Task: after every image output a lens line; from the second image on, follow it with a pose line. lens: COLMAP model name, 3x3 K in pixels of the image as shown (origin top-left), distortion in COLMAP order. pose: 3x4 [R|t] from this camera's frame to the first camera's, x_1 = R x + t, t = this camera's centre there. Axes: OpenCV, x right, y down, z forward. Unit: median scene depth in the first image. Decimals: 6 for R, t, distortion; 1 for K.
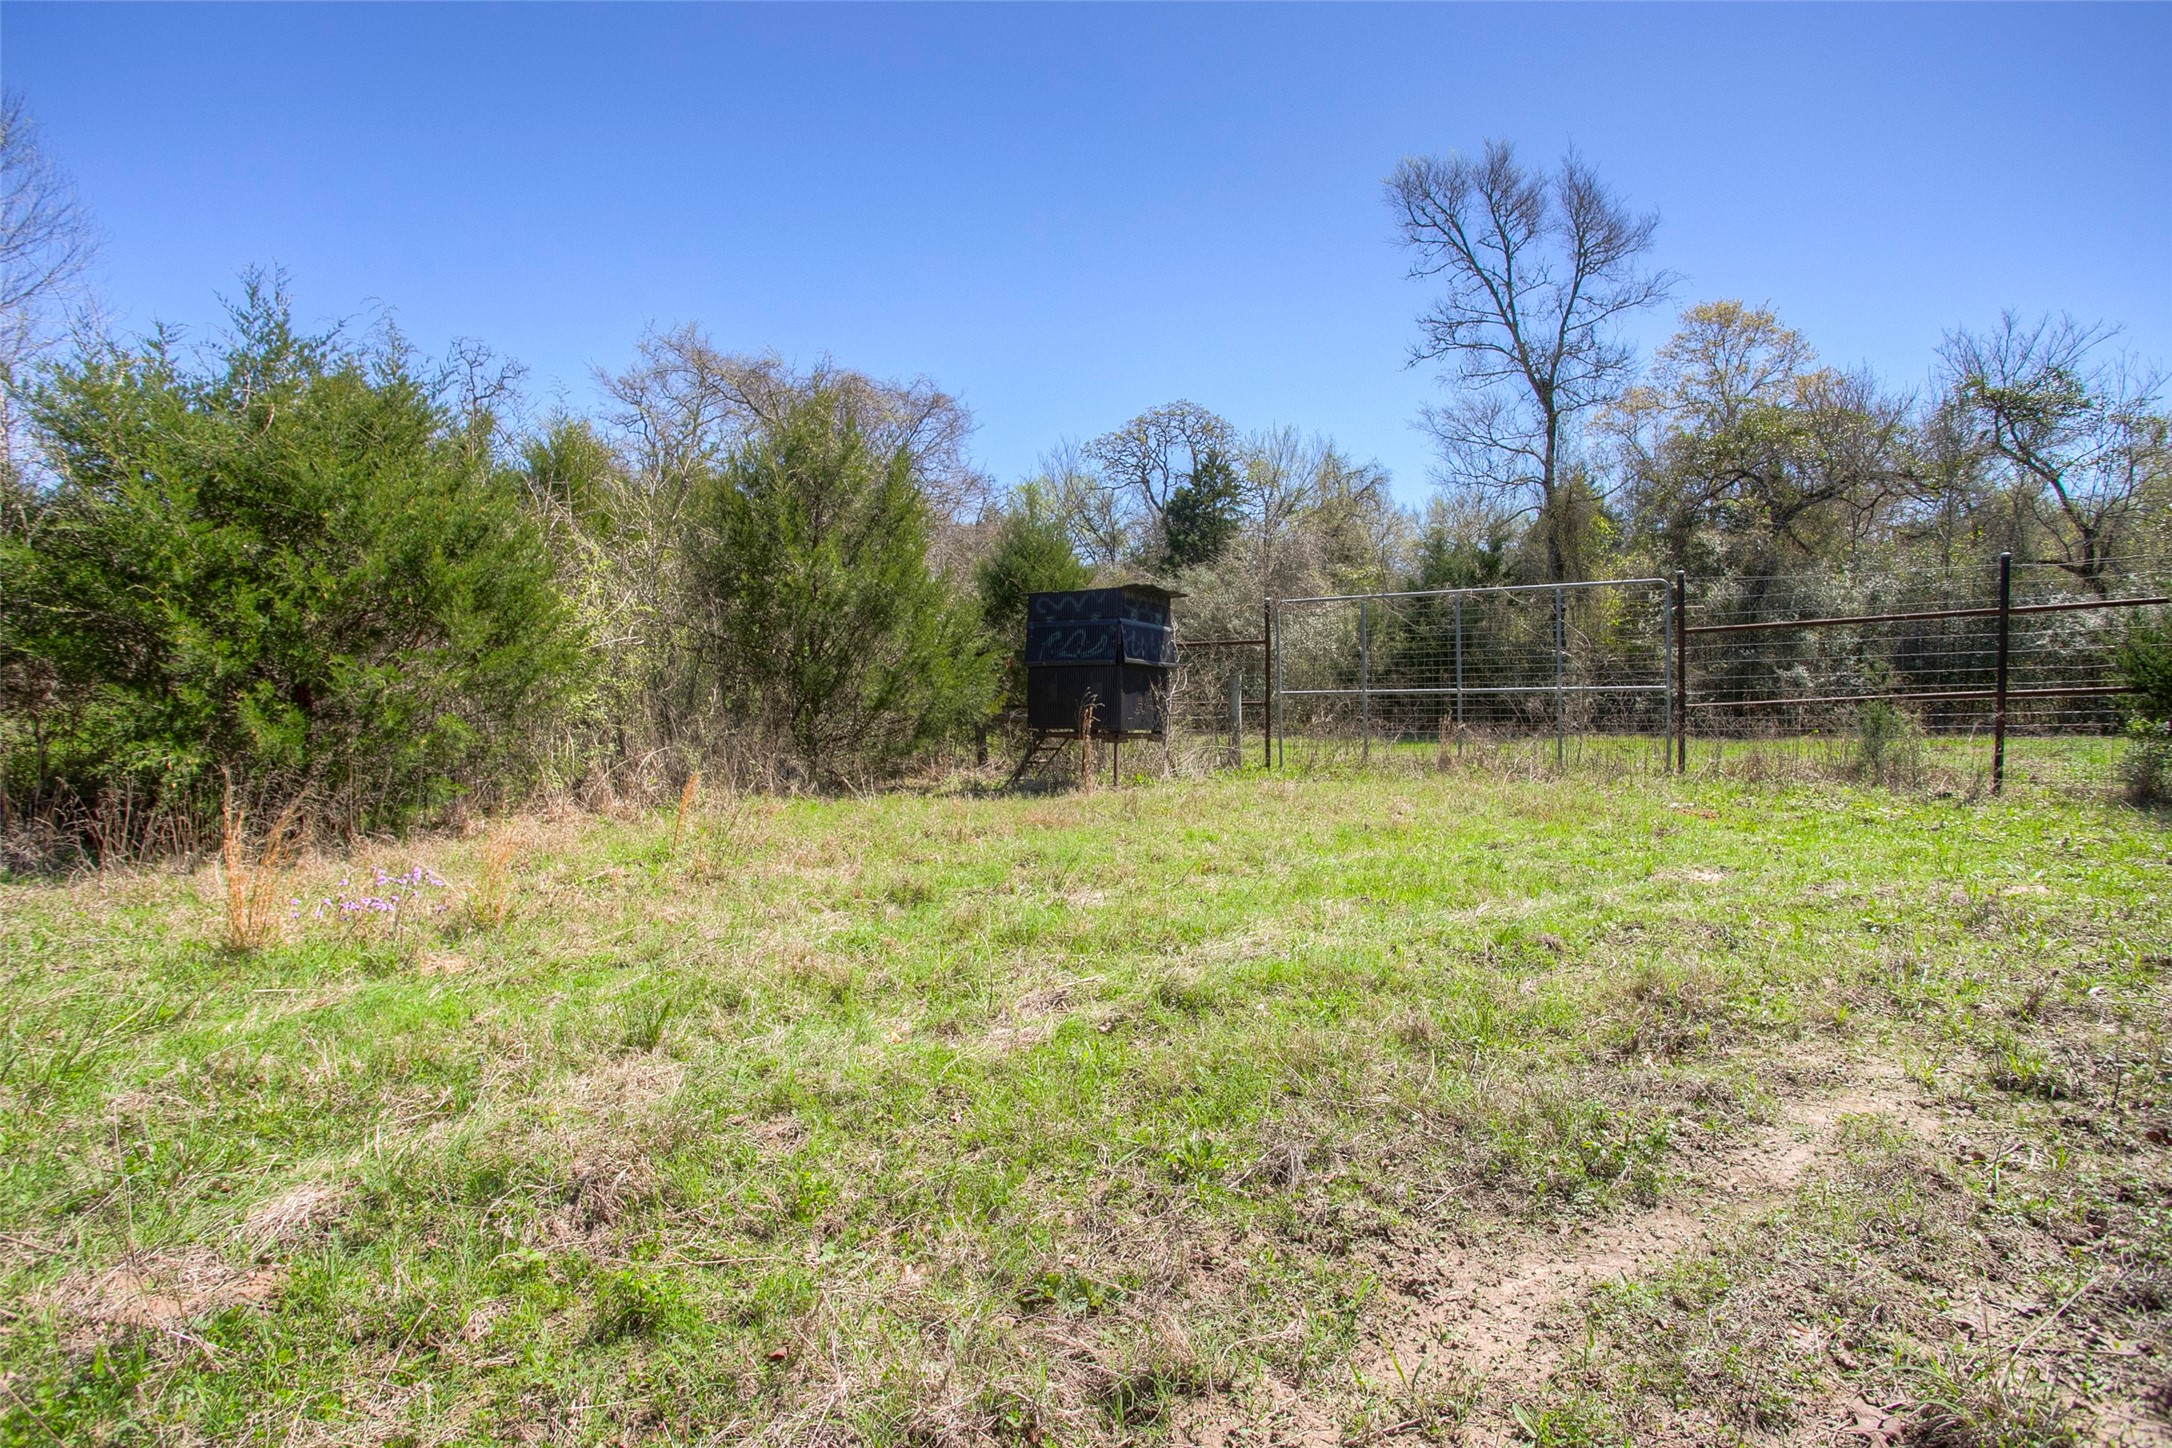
lens RADIAL K [[1064.0, 0, 1090.8], [0, 1064.0, 729.3], [0, 0, 1]] dist [-0.059782, 0.025148]
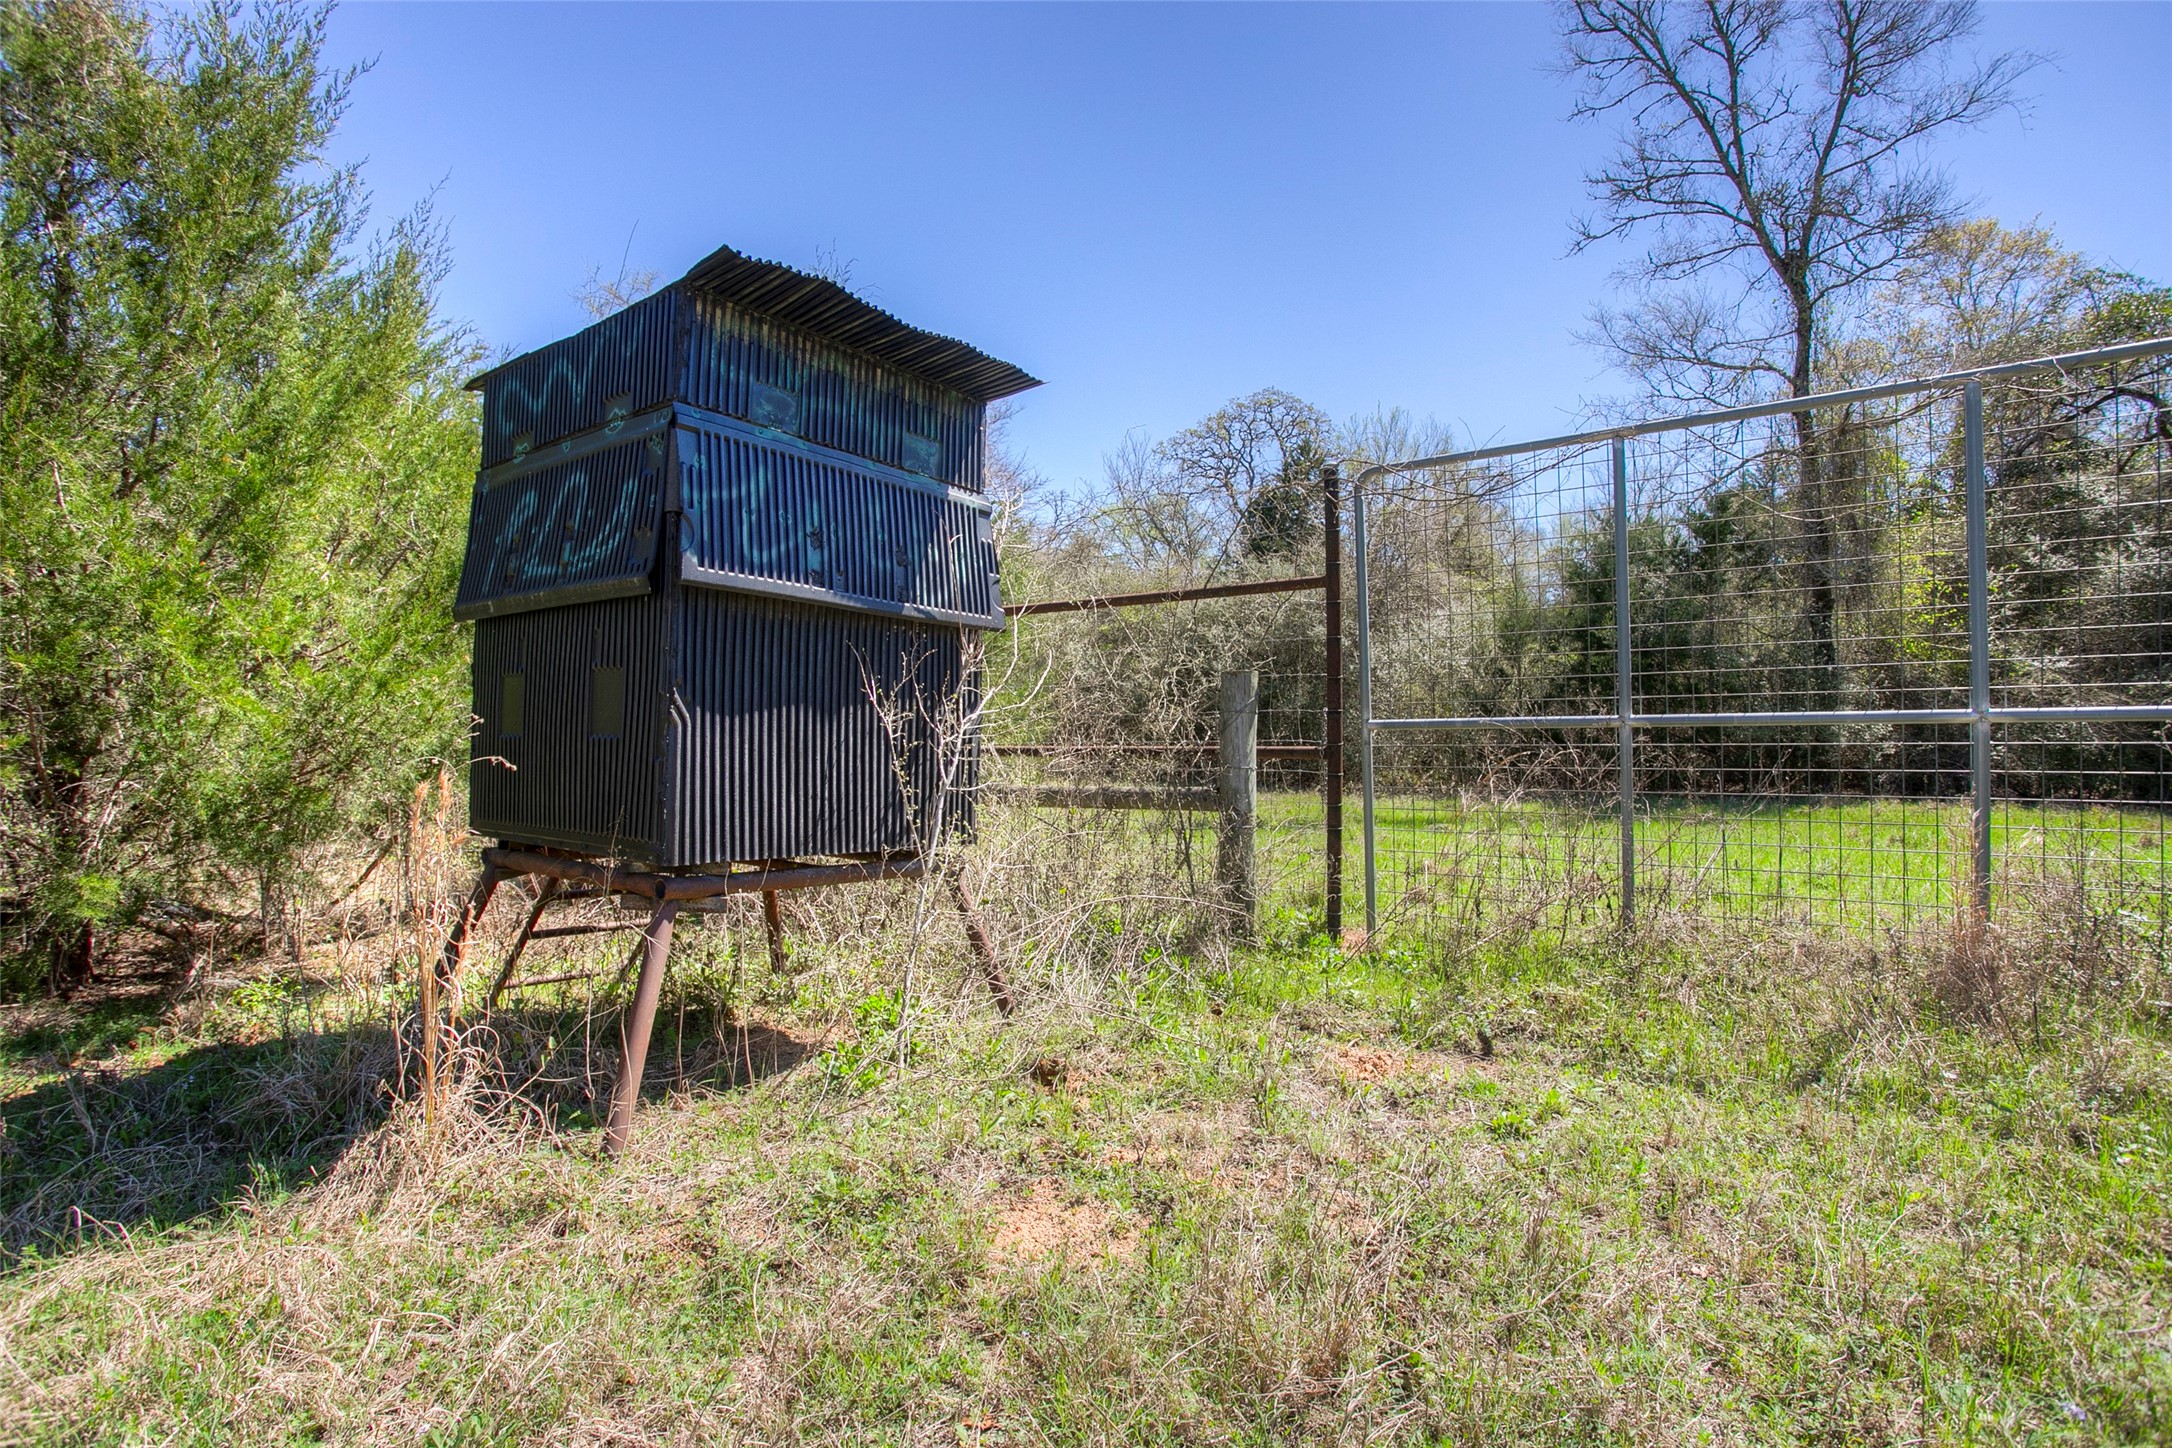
lens RADIAL K [[1064.0, 0, 1090.8], [0, 1064.0, 729.3], [0, 0, 1]] dist [-0.059782, 0.025148]
pose [[0.995111, 0.004258, -0.098675, 0.061517], [-0.007771, 0.999348, -0.035246, -0.009049], [0.098461, 0.035841, 0.994495, 0.322037]]
